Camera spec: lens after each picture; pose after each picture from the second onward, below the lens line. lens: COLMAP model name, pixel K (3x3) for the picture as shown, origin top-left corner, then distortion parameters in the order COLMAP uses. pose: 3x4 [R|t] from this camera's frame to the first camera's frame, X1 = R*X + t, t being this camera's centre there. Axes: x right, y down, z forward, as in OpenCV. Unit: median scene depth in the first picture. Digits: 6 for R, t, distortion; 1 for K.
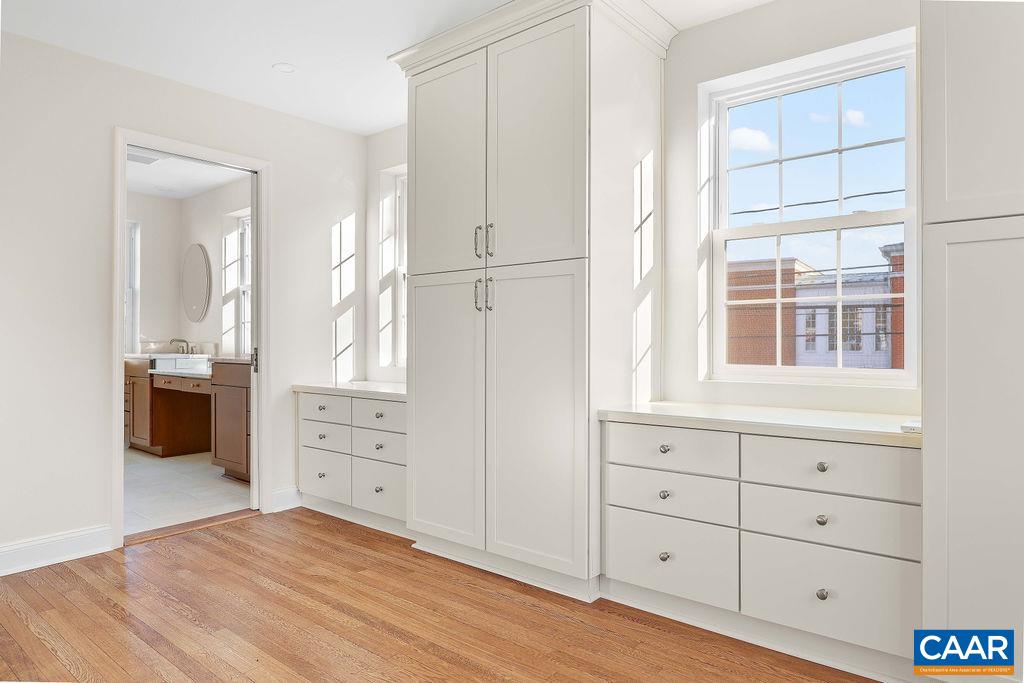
lens RADIAL K [[627.0, 0, 520.0], [0, 627.0, 339.8], [0, 0, 1]] dist [-0.015164, 0.002977]
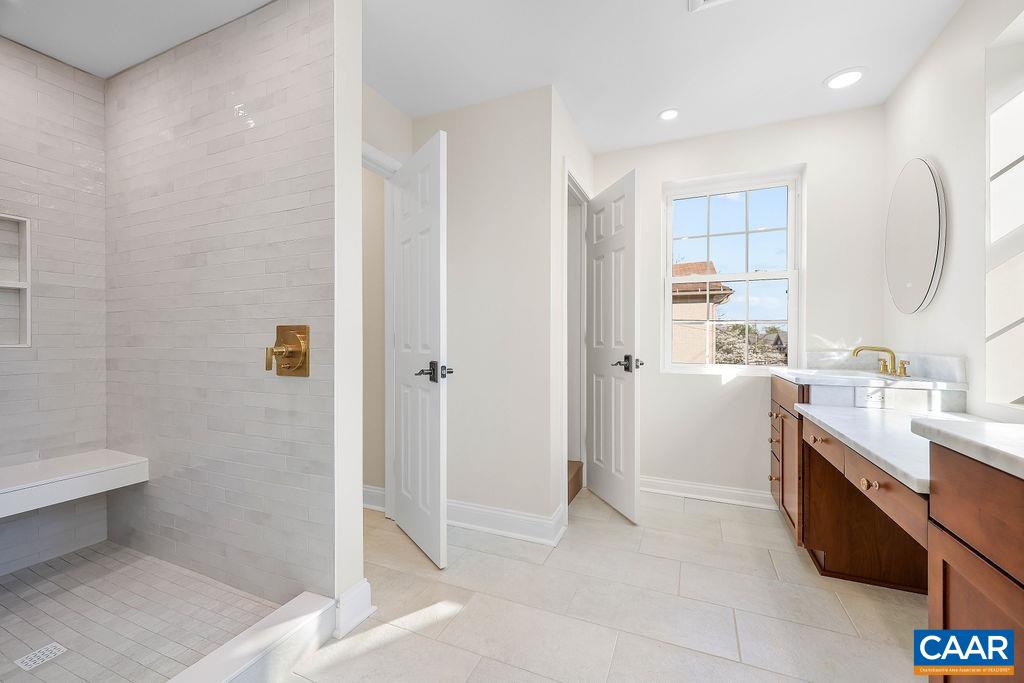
lens RADIAL K [[410.8, 0, 514.2], [0, 410.8, 336.1], [0, 0, 1]] dist [0.007166, -0.000829]
pose [[0.271116, -0.001743, -0.962545, -0.747149], [-0.000608, 0.999998, -0.001982, -0.025073], [0.962547, 0.001123, 0.271114, 1.579645]]
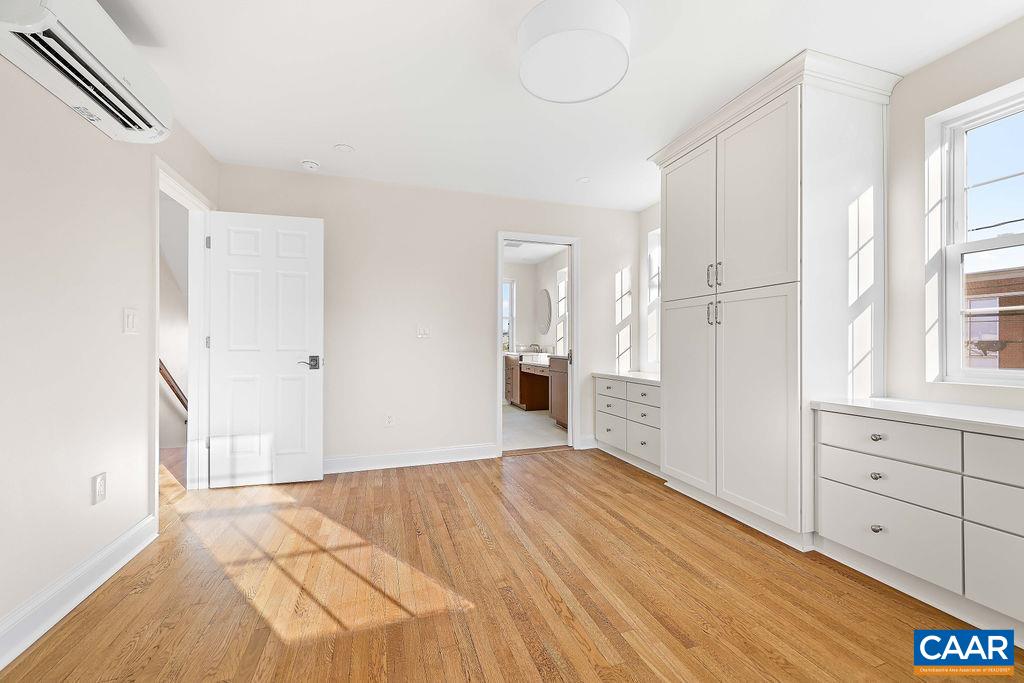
lens RADIAL K [[410.8, 0, 516.8], [0, 410.8, 342.2], [0, 0, 1]] dist [0.007166, -0.000829]
pose [[0.850303, -0.002871, -0.526286, 0.049046], [-0.000155, 0.999984, -0.005705, -0.001271], [0.526294, 0.004933, 0.850289, -0.019227]]
